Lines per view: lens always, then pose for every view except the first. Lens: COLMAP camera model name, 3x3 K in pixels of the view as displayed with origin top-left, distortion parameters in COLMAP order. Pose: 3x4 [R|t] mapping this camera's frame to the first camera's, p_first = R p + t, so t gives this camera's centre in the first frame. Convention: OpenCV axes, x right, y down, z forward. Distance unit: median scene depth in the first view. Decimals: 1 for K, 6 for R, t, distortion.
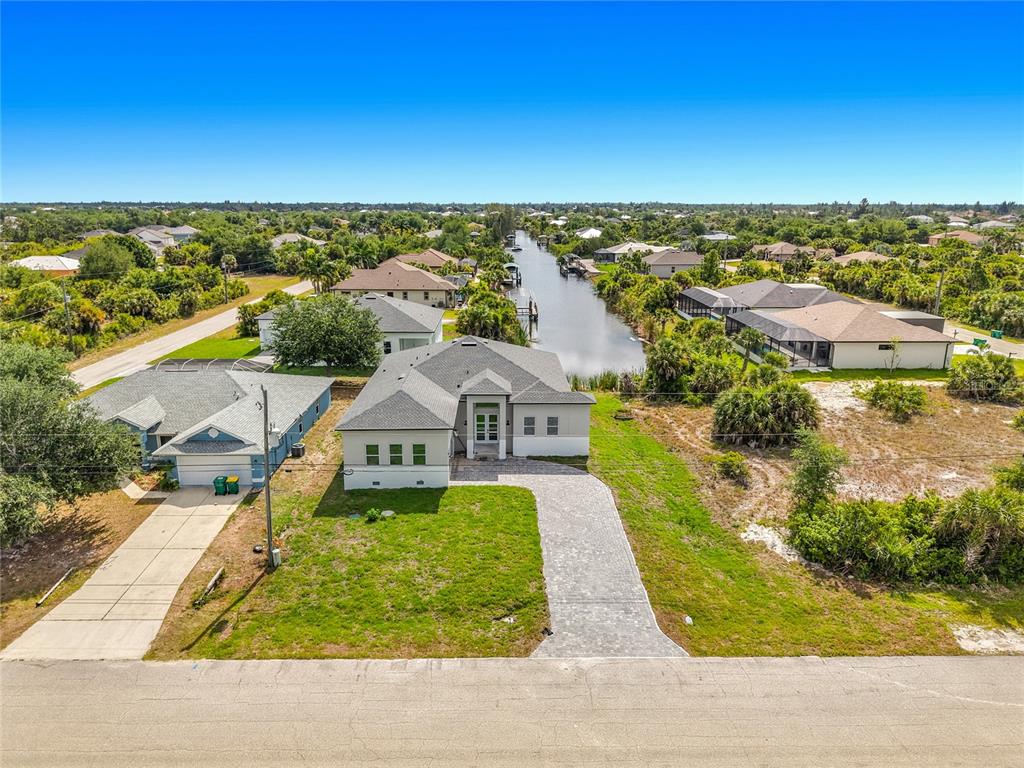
lens RADIAL K [[707.1, 0, 512.0], [0, 707.1, 384.0], [0, 0, 1]] dist [-0.004789, -0.007221]
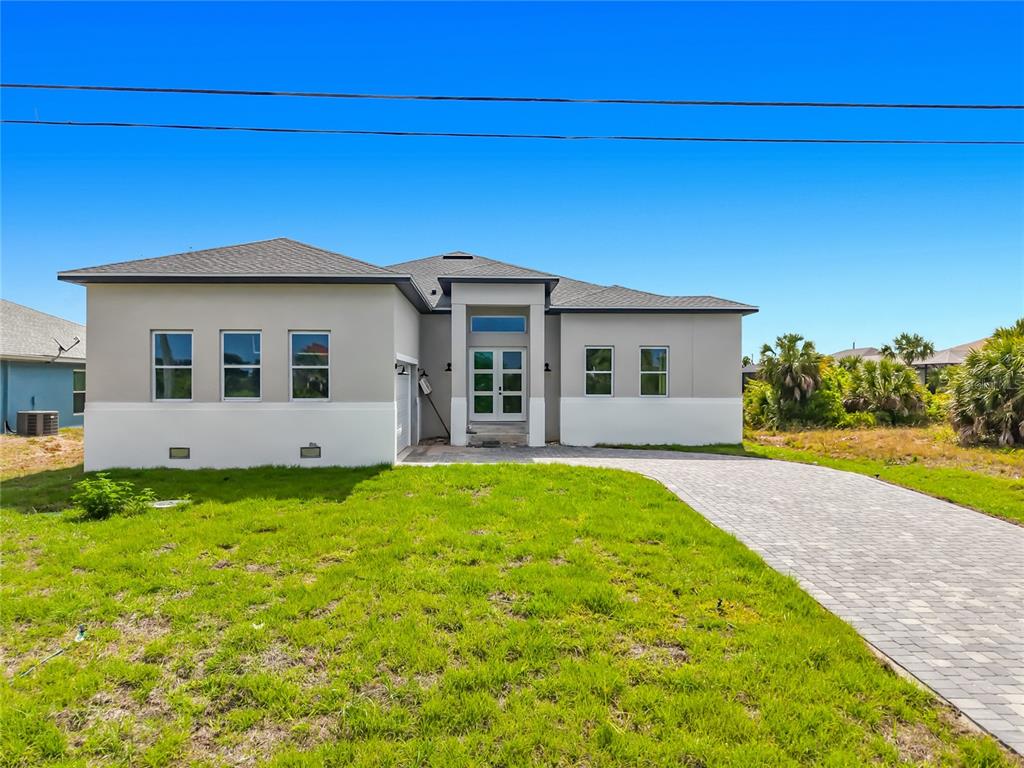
lens RADIAL K [[725.5, 0, 512.0], [0, 725.5, 384.0], [0, 0, 1]] dist [-0.001711, -0.001696]
pose [[0.999847, -0.004363, 0.016915, -0.037375], [0.008299, 0.970700, -0.240152, 0.183548], [-0.015372, 0.240255, 0.970588, 0.624047]]
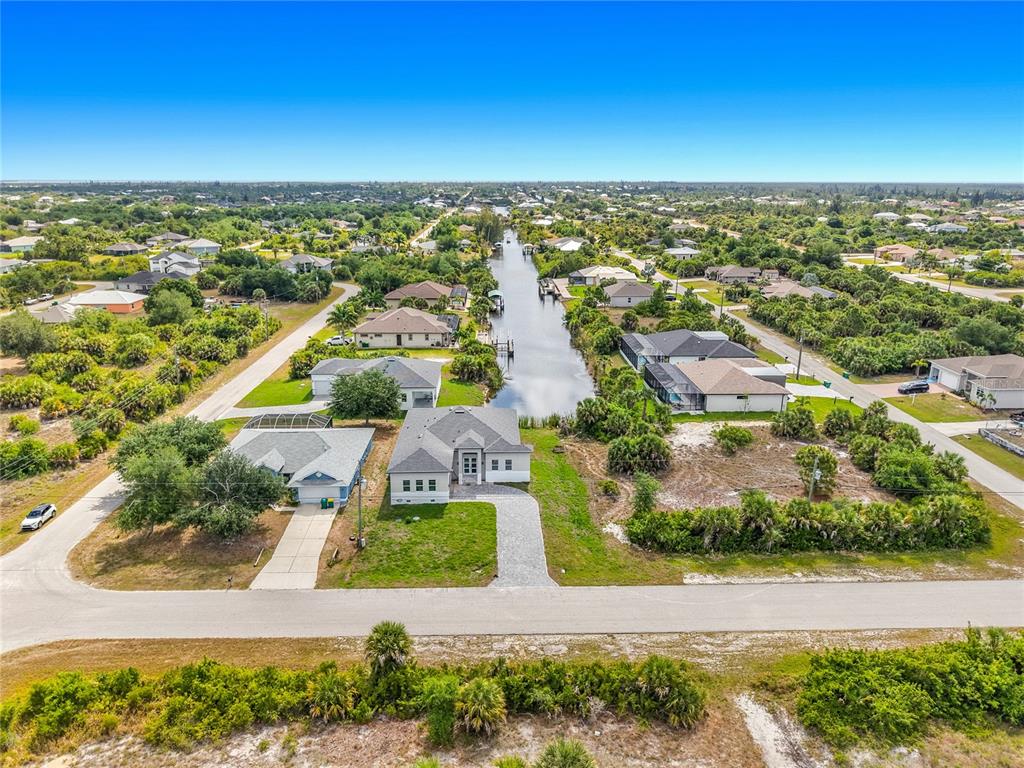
lens RADIAL K [[707.1, 0, 512.0], [0, 707.1, 384.0], [0, 0, 1]] dist [-0.004789, -0.007221]
pose [[0.999938, -0.004485, 0.010223, 0.053010], [0.004188, 0.999573, 0.028903, -0.200935], [-0.010348, -0.028858, 0.999530, -0.767054]]
